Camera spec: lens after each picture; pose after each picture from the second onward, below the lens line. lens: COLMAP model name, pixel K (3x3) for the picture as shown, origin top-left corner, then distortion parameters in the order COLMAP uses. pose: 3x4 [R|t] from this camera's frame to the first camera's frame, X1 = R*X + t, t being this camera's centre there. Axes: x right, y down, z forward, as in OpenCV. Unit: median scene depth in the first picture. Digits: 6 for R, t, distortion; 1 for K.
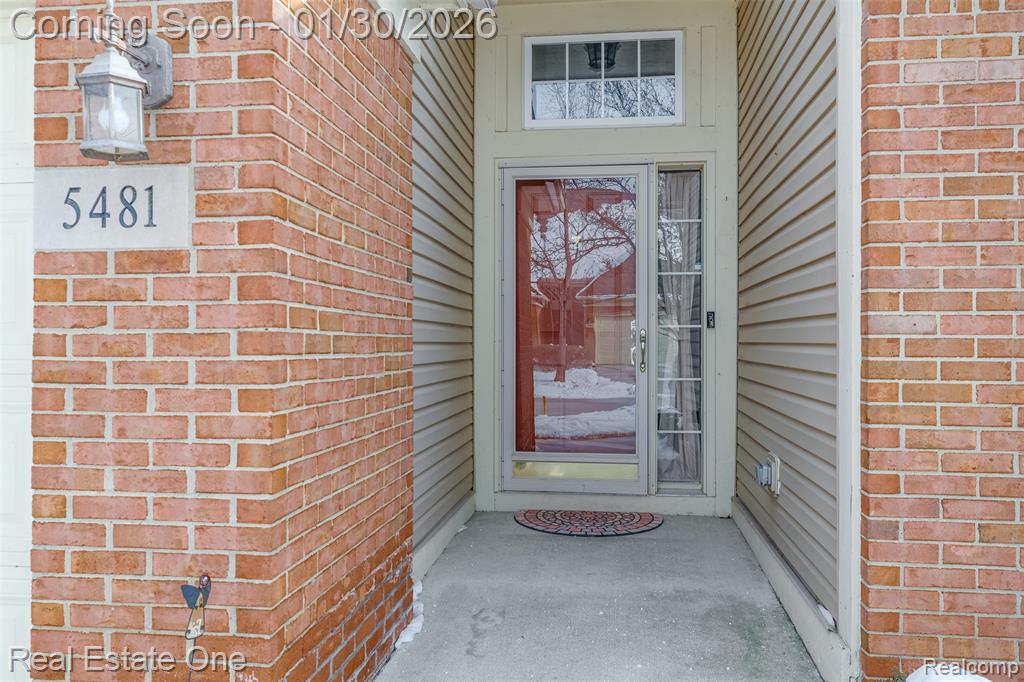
lens RADIAL K [[837.9, 0, 512.0], [0, 837.9, 341.0], [0, 0, 1]] dist [0.002967, 0.000291]
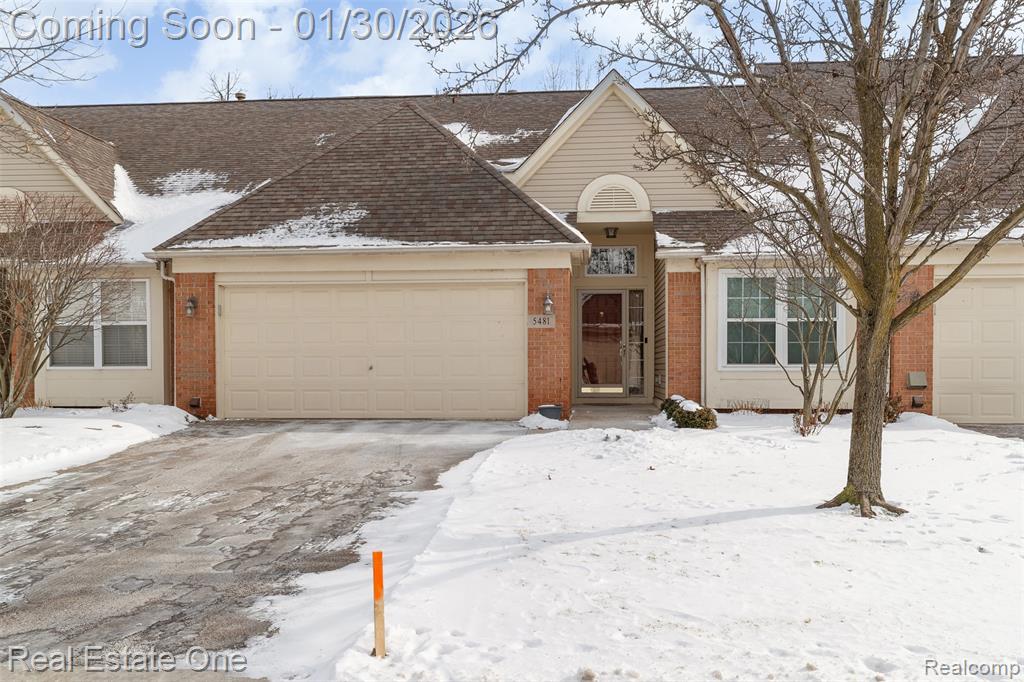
lens RADIAL K [[837.9, 0, 512.0], [0, 837.9, 341.0], [0, 0, 1]] dist [0.002967, 0.000291]
pose [[0.999188, 0.003503, 0.040132, -0.381098], [-0.002485, 0.999675, -0.025375, 0.057858], [-0.040208, 0.025255, 0.998872, -2.068154]]
